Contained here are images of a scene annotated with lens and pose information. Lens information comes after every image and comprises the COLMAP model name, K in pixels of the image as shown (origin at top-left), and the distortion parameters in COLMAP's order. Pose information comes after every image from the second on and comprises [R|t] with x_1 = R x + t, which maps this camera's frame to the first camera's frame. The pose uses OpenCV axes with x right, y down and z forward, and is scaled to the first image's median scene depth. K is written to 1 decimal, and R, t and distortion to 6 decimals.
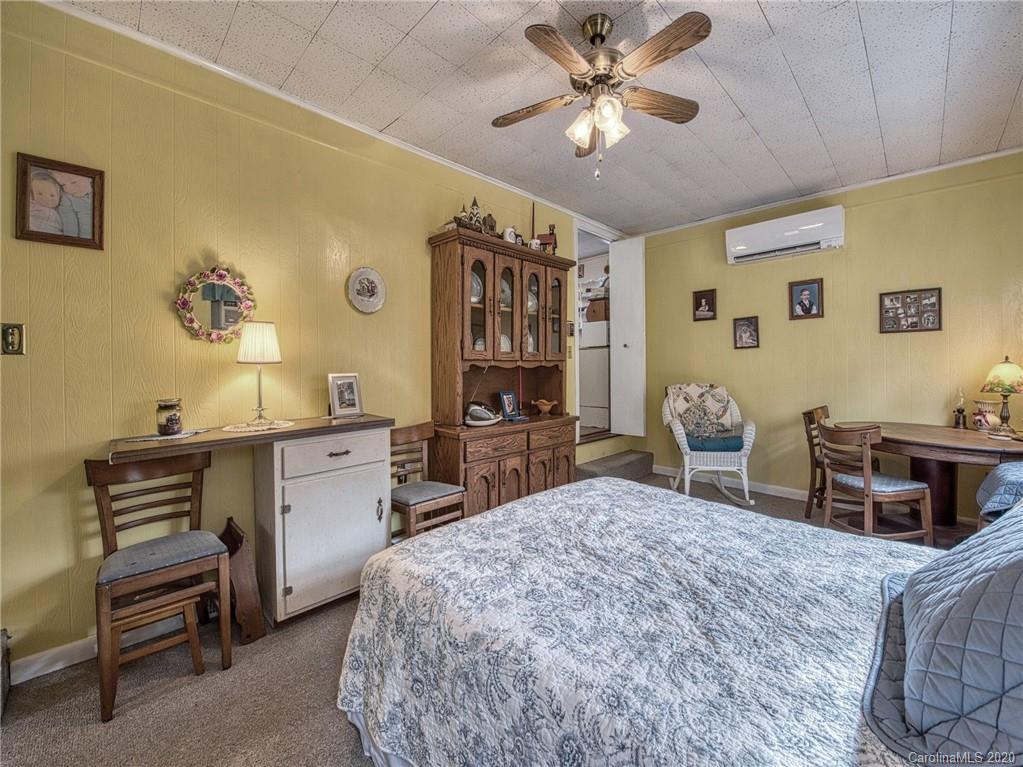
lens RADIAL K [[410.3, 0, 513.5], [0, 410.3, 369.3], [0, 0, 1]] dist [-0.021418, -0.000151]
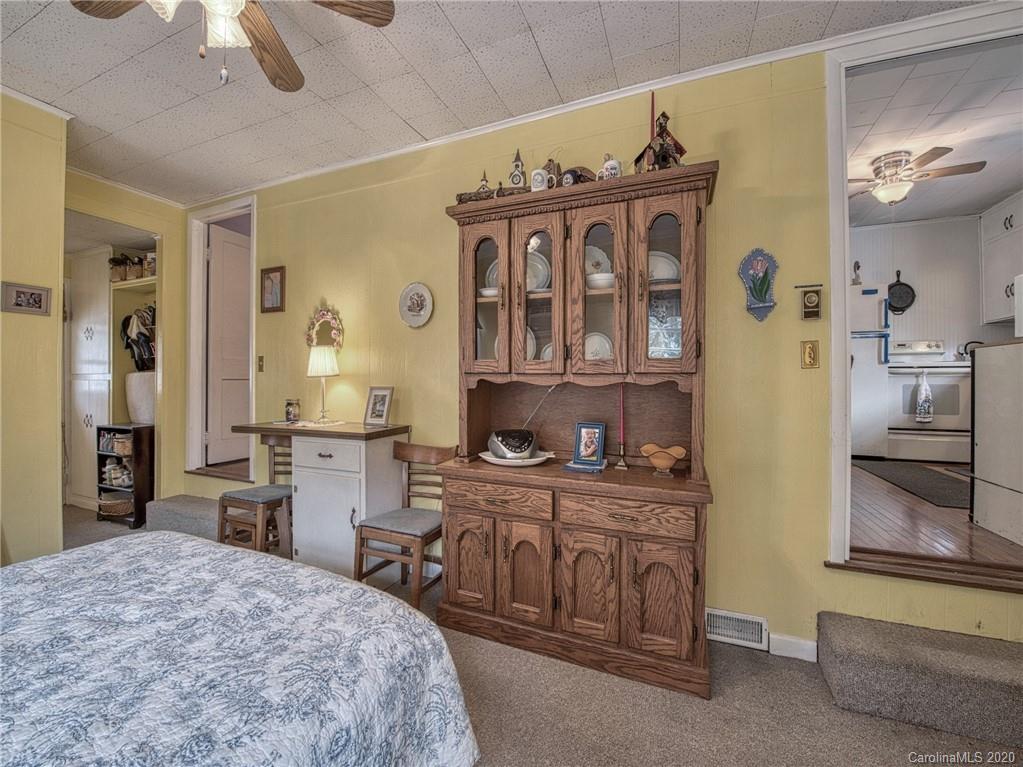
lens RADIAL K [[406.1, 0, 513.8], [0, 406.1, 378.6], [0, 0, 1]] dist [-0.021686, -0.000491]
pose [[0.391041, 0.010280, -0.920316, 0.682609], [-0.015416, 0.999871, 0.004618, -0.020114], [0.920244, 0.012382, 0.391149, 0.860279]]
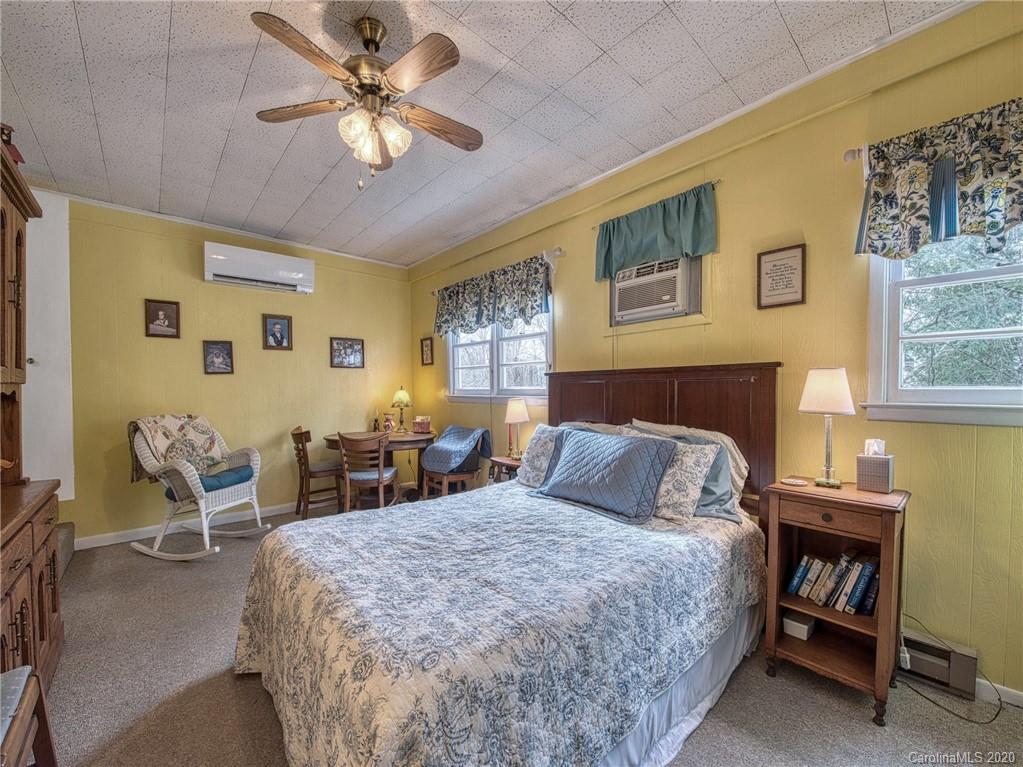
lens RADIAL K [[408.0, 0, 510.2], [0, 408.0, 396.5], [0, 0, 1]] dist [-0.019520, -0.000134]
pose [[0.052011, -0.012510, 0.998568, -0.514982], [0.014684, 0.999823, 0.011761, -0.001102], [-0.998539, 0.014051, 0.052185, 0.453790]]
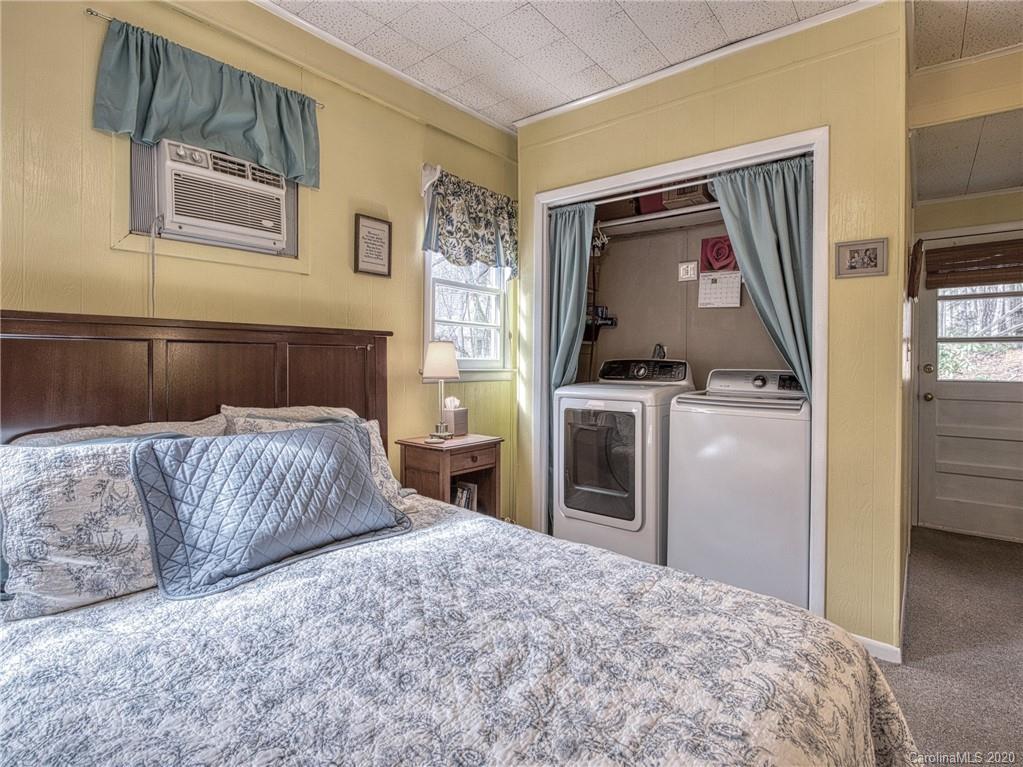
lens RADIAL K [[514.1, 0, 508.4], [0, 514.1, 359.6], [0, 0, 1]] dist [-0.006748, -0.001070]
pose [[-0.993532, -0.000328, -0.113555, 0.190731], [-0.001744, 0.999922, 0.012374, -0.008713], [0.113542, 0.012492, -0.993455, 1.023839]]
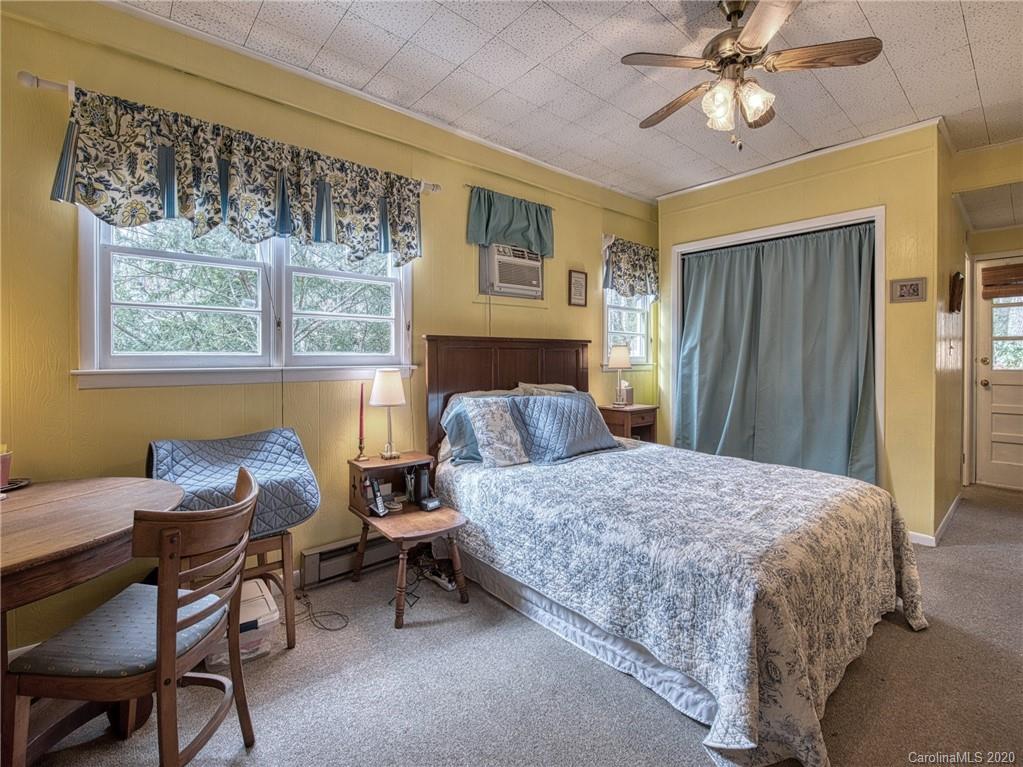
lens RADIAL K [[460.8, 0, 507.5], [0, 460.8, 361.7], [0, 0, 1]] dist [-0.011375, -0.000345]
pose [[-0.997685, 0.007274, 0.067622, 0.481012], [0.008815, 0.999708, 0.022515, -0.017283], [-0.067438, 0.023059, -0.997457, 1.517600]]
